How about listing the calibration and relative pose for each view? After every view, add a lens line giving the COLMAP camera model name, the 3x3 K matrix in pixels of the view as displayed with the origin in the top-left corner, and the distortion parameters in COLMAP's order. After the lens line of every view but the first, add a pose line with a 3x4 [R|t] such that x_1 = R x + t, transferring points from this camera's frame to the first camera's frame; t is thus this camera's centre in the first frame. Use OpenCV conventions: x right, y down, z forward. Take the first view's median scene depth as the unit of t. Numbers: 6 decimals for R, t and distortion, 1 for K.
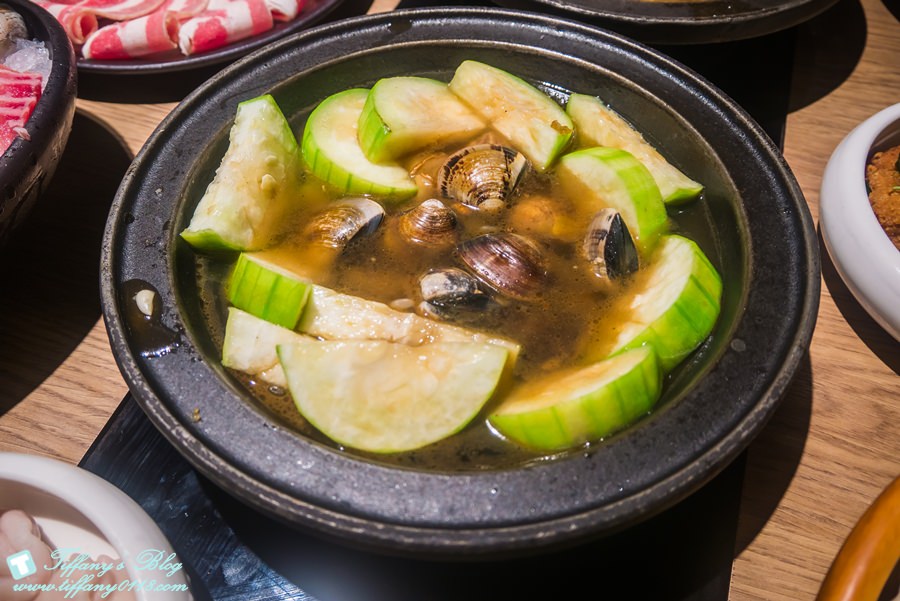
lens RADIAL K [[776.4, 0, 449.6], [0, 776.4, 277.6], [0, 0, 1]] dist [-0.051217, 0.045552]
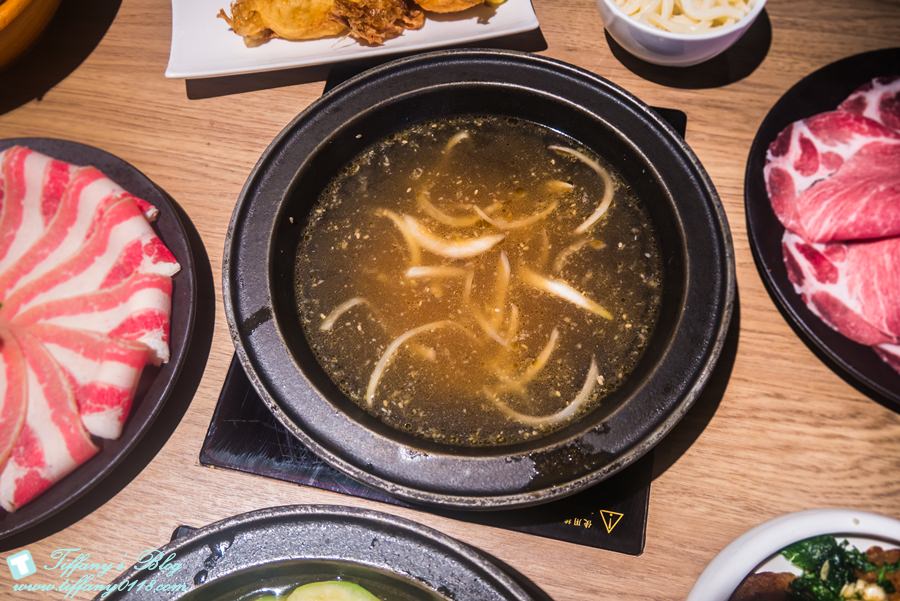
lens RADIAL K [[776.4, 0, 447.0], [0, 776.4, 306.4], [0, 0, 1]] dist [-0.051217, 0.045552]
pose [[0.990828, -0.133303, 0.022163, 0.273135], [0.124590, 0.964667, 0.232151, -0.957814], [-0.052326, -0.227261, 0.972427, 0.173239]]
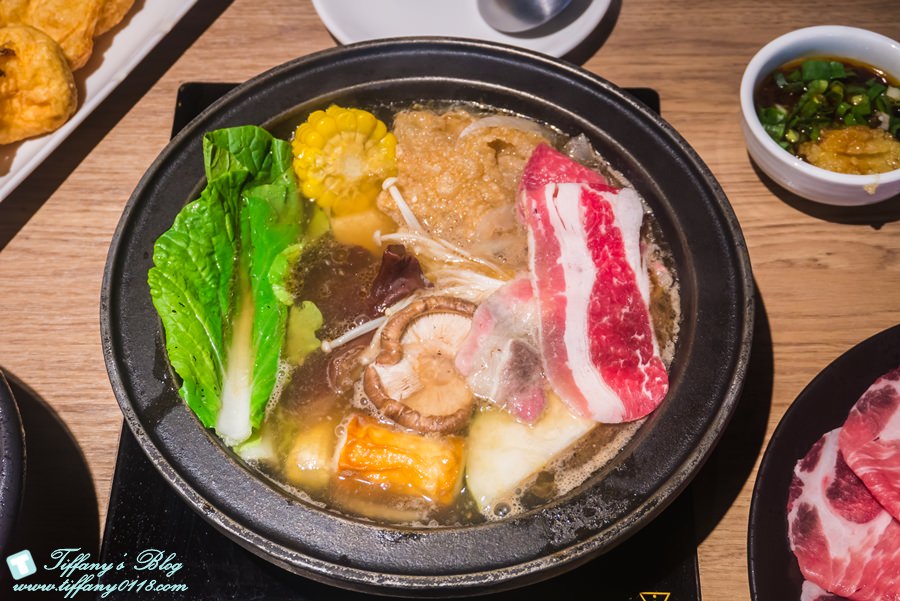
lens RADIAL K [[1352.7, 0, 456.0], [0, 1352.7, 297.3], [0, 0, 1]] dist [0.013073, 0.000000]
pose [[0.950002, -0.261770, 0.170212, 0.084099], [0.245795, 0.963134, 0.109355, -0.905600], [-0.192562, -0.062051, 0.979321, -0.305615]]
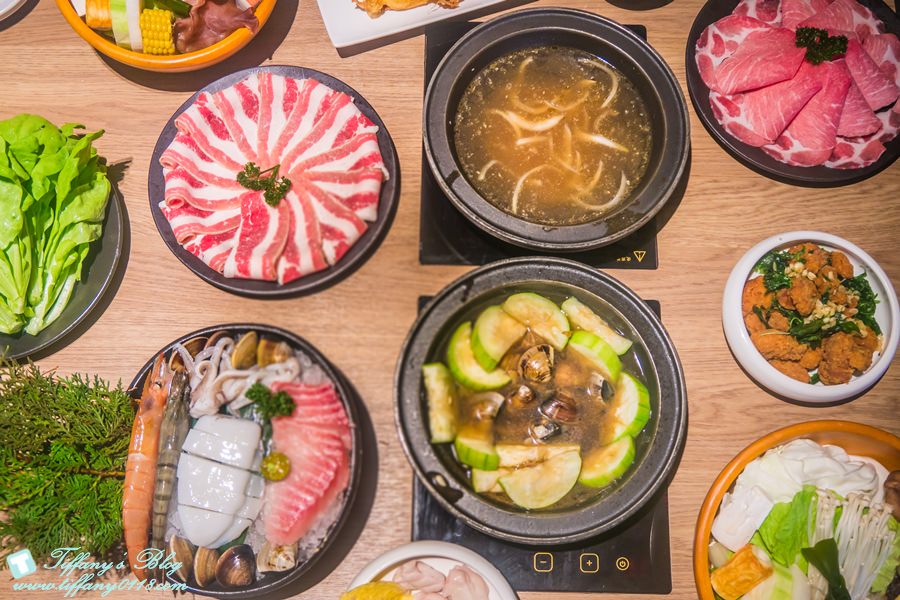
lens RADIAL K [[776.4, 0, 439.6], [0, 776.4, 356.6], [0, 0, 1]] dist [-0.051217, 0.045552]
pose [[0.952041, -0.299231, 0.063858, -0.383088], [0.246126, 0.872958, 0.421148, -1.227504], [-0.181766, -0.385233, 0.904741, -1.009549]]
